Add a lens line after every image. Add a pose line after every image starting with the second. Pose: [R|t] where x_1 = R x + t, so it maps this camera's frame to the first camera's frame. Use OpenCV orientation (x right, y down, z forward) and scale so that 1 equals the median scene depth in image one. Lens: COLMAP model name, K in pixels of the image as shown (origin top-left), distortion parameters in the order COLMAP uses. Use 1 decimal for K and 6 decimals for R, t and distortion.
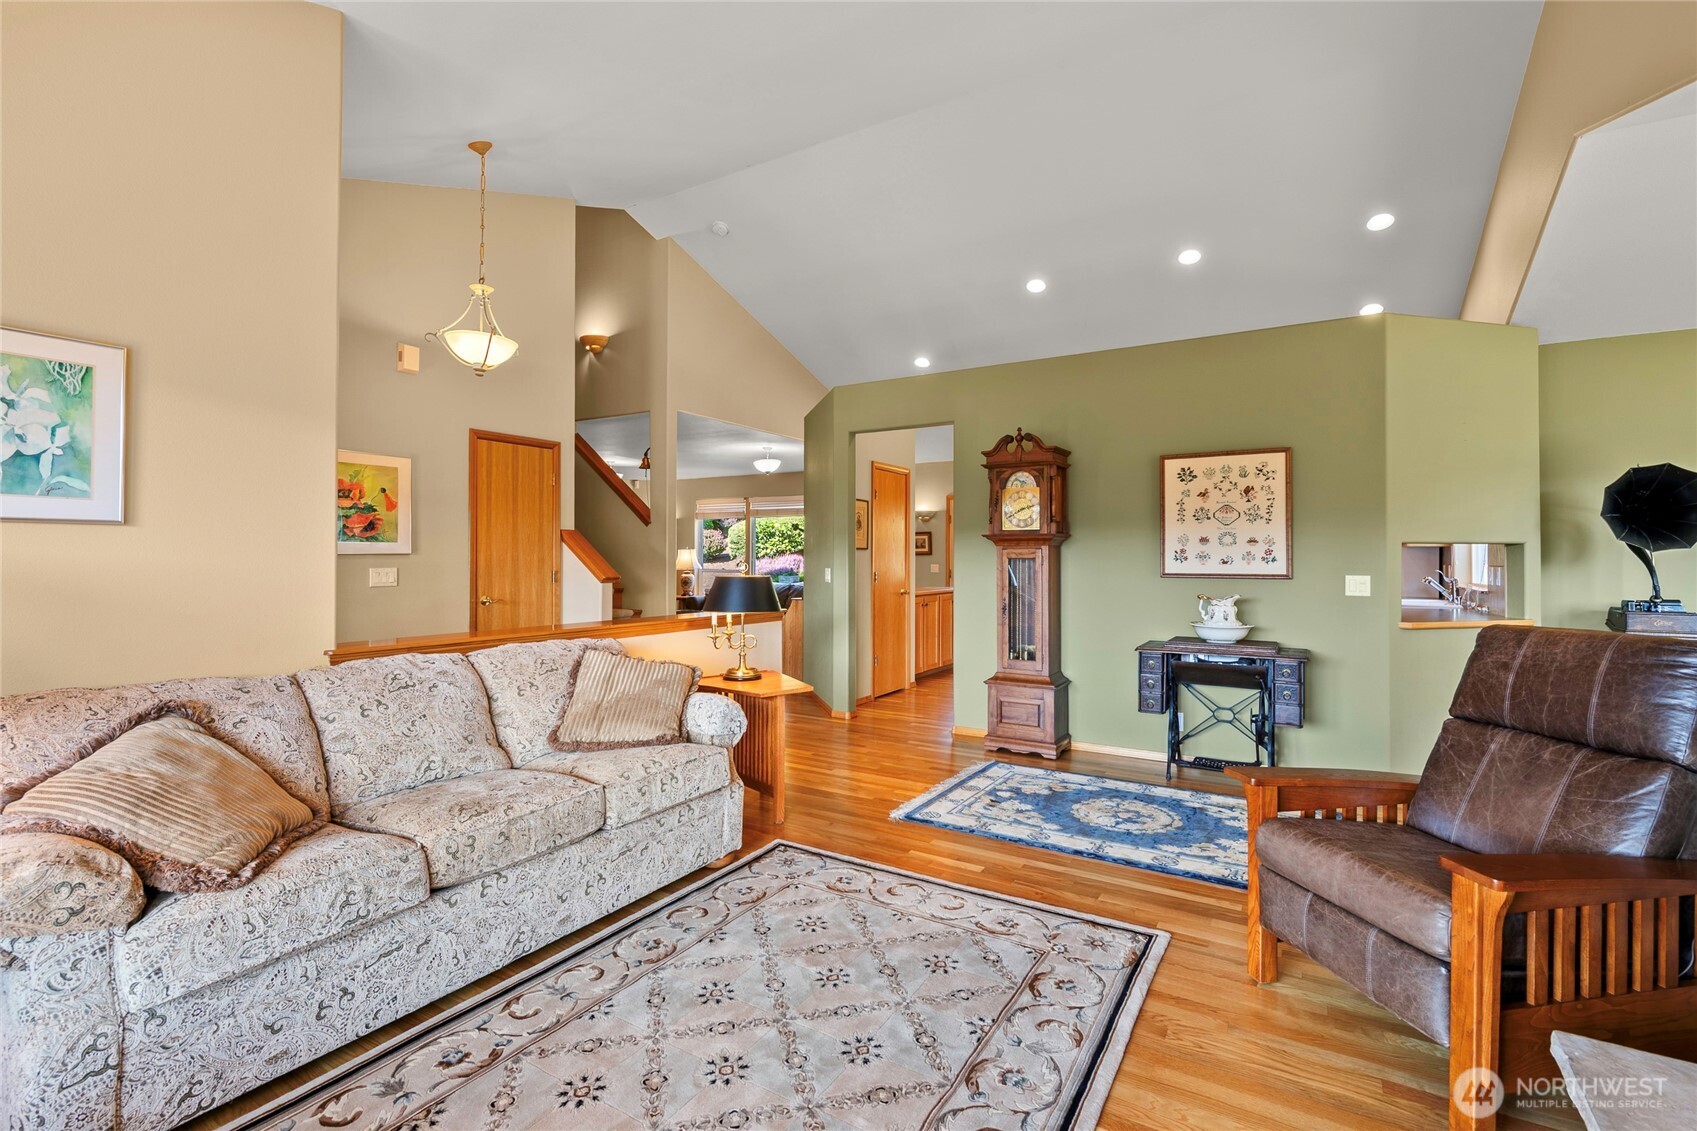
lens RADIAL K [[759.4, 0, 850.4], [0, 759.4, 556.9], [0, 0, 1]] dist [0.000220, -0.001424]
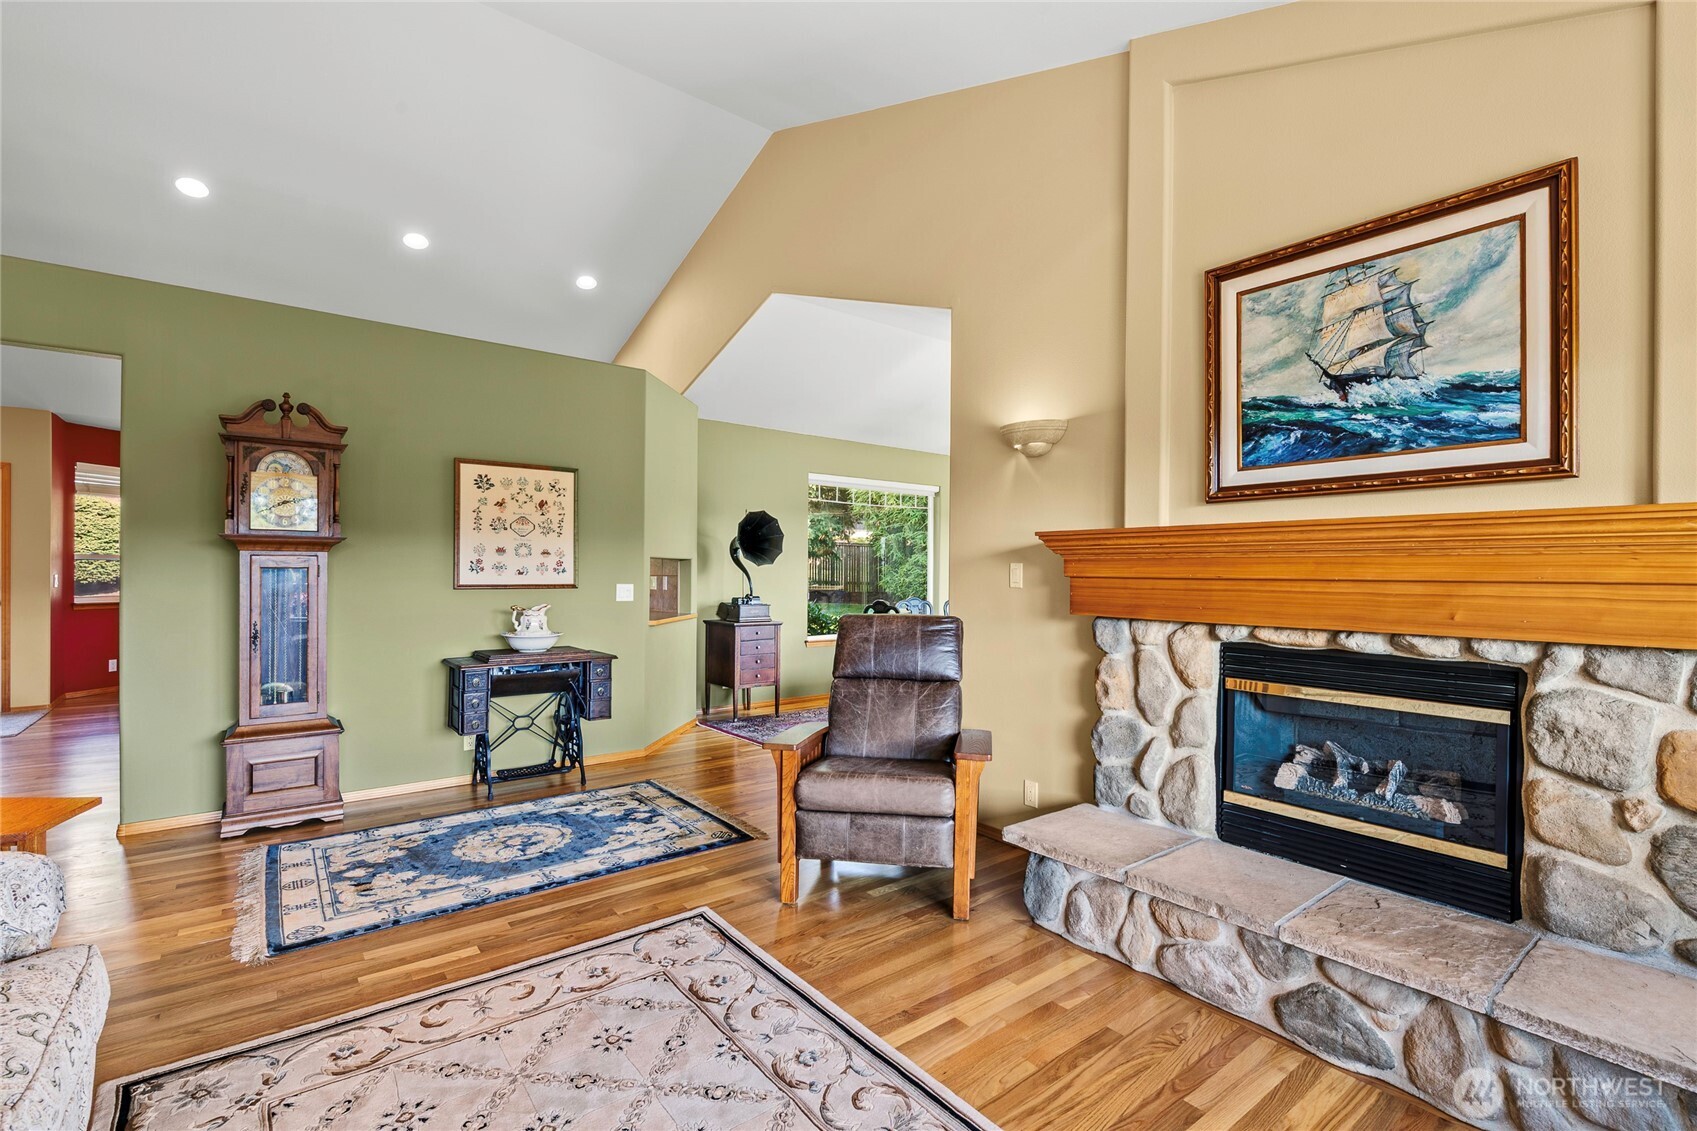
lens RADIAL K [[759.4, 0, 853.8], [0, 759.4, 579.3], [0, 0, 1]] dist [0.000220, -0.001424]
pose [[0.349879, -0.009829, 0.936743, -0.334554], [-0.007772, 0.999880, 0.013394, -0.001553], [-0.936762, -0.011966, 0.349761, 0.251362]]
